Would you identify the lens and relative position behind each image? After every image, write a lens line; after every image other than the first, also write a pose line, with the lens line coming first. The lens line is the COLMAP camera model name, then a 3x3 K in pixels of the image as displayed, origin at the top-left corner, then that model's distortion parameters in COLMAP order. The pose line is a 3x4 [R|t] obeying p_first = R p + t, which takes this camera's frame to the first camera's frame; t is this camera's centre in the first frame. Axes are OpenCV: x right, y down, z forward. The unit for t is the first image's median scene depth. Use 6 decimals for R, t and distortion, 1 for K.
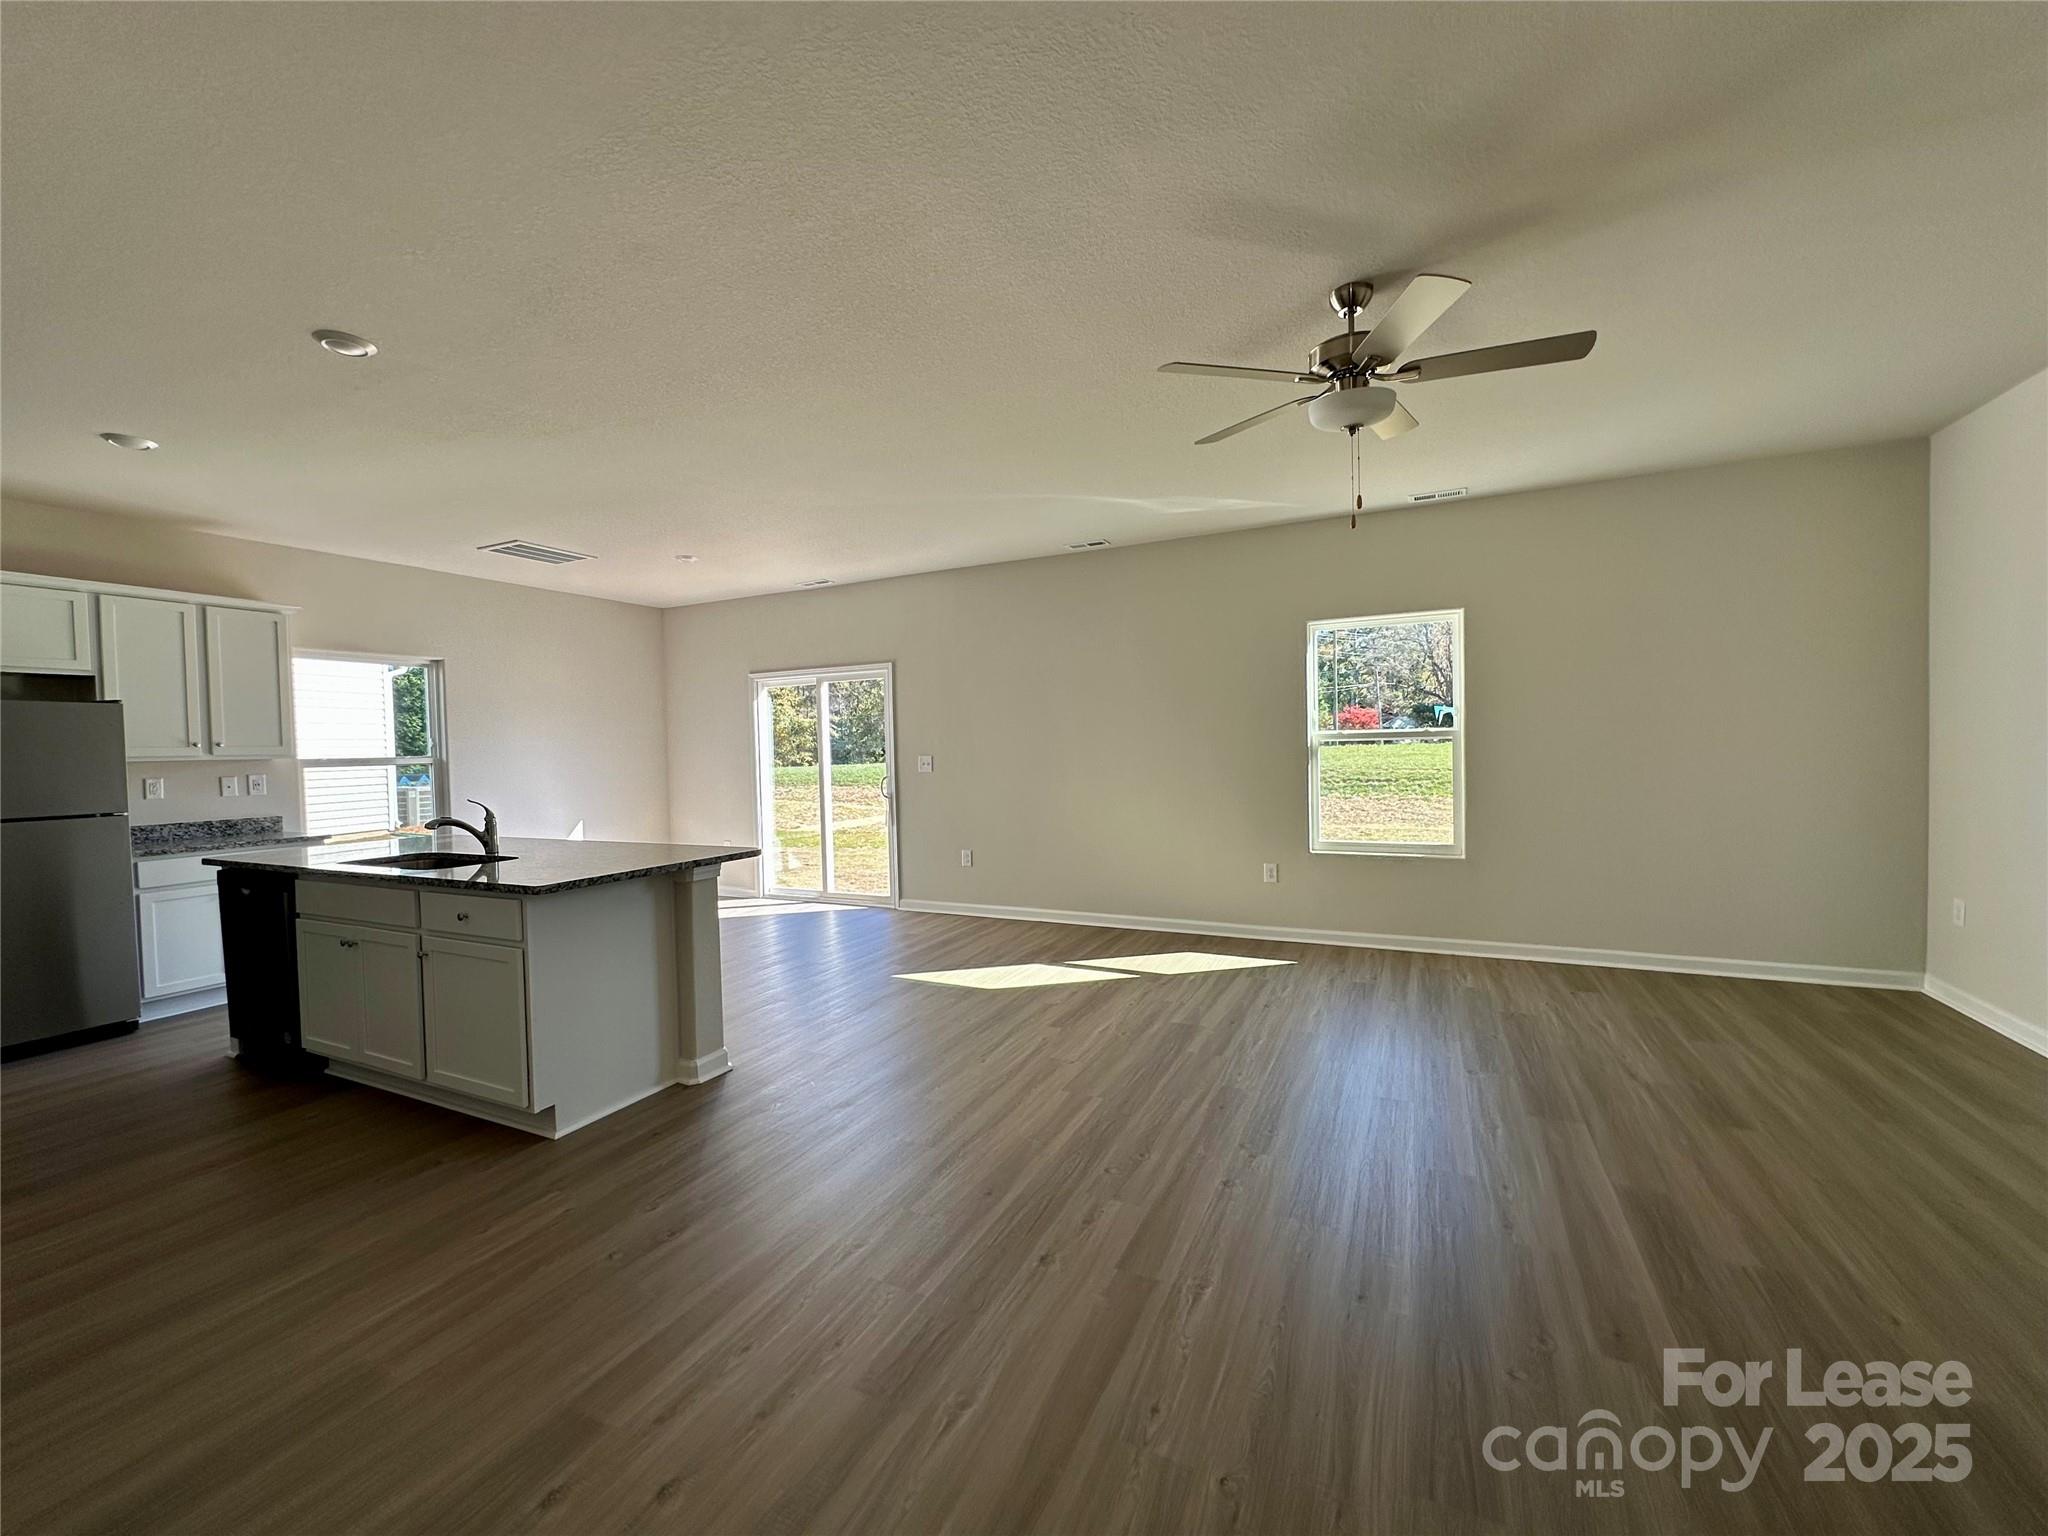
lens RADIAL K [[824.3, 0, 1027.4], [0, 824.3, 775.6], [0, 0, 1]] dist [-0.001955, 0.000018]
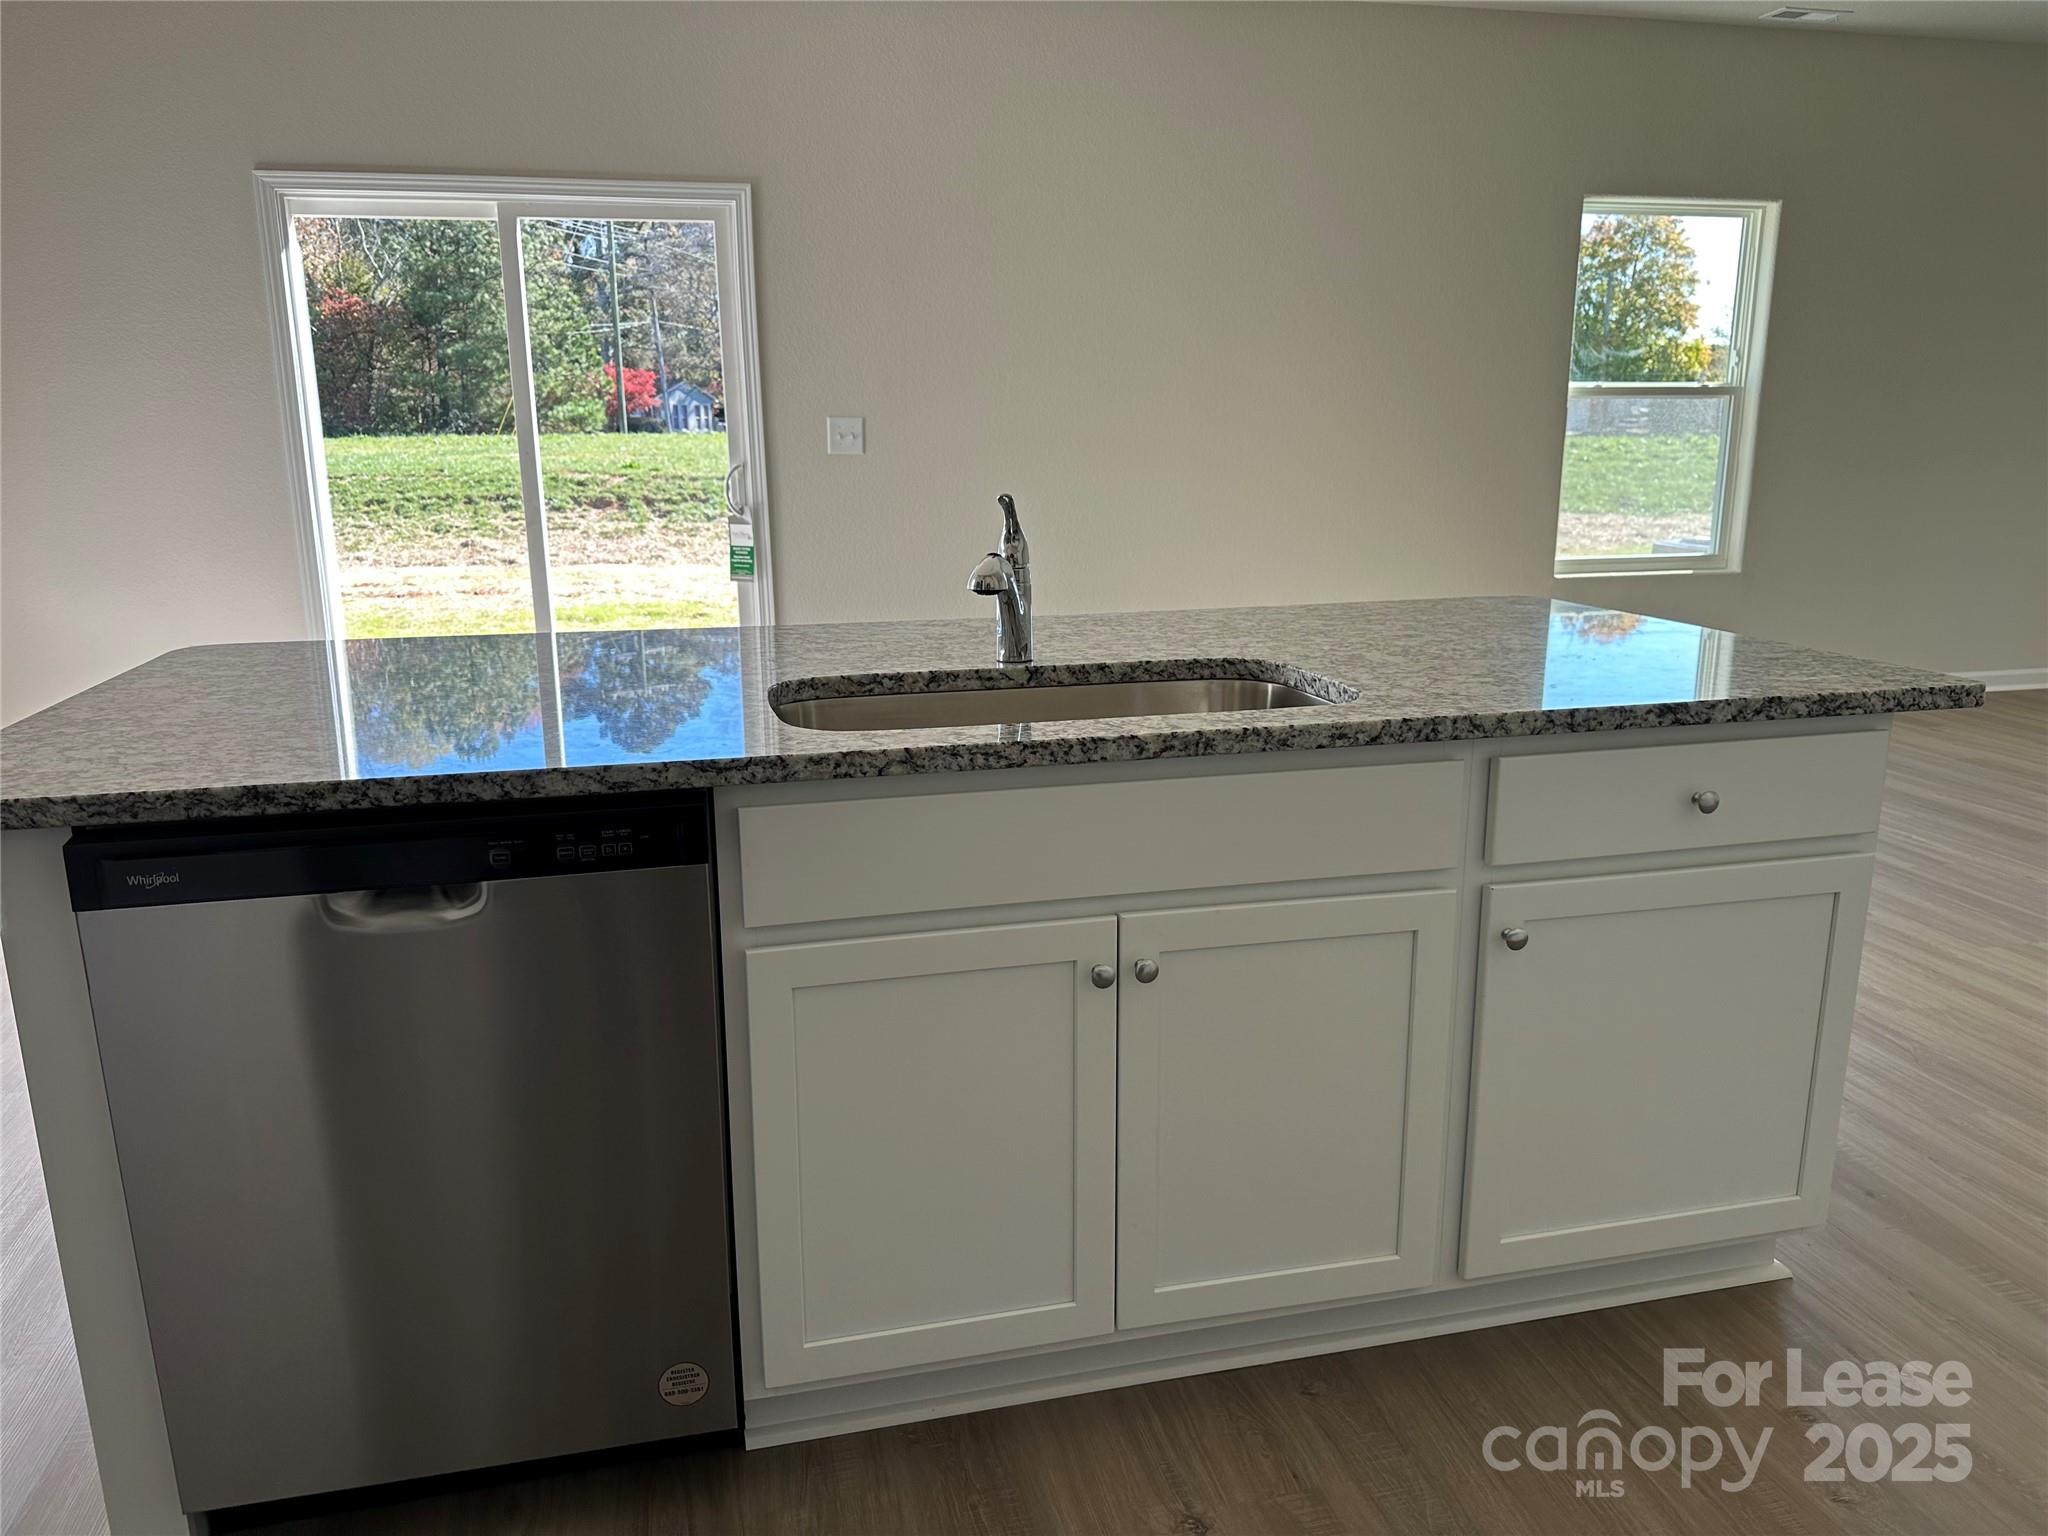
lens RADIAL K [[1452.9, 0, 1024.0], [0, 1452.9, 768.0], [0, 0, 1]] dist [0.022559, -0.003742]
pose [[0.766529, -0.130481, 0.628815, -1.018341], [0.011177, 0.981705, 0.190082, 0.025165], [-0.642113, -0.138676, 0.753963, 0.552594]]
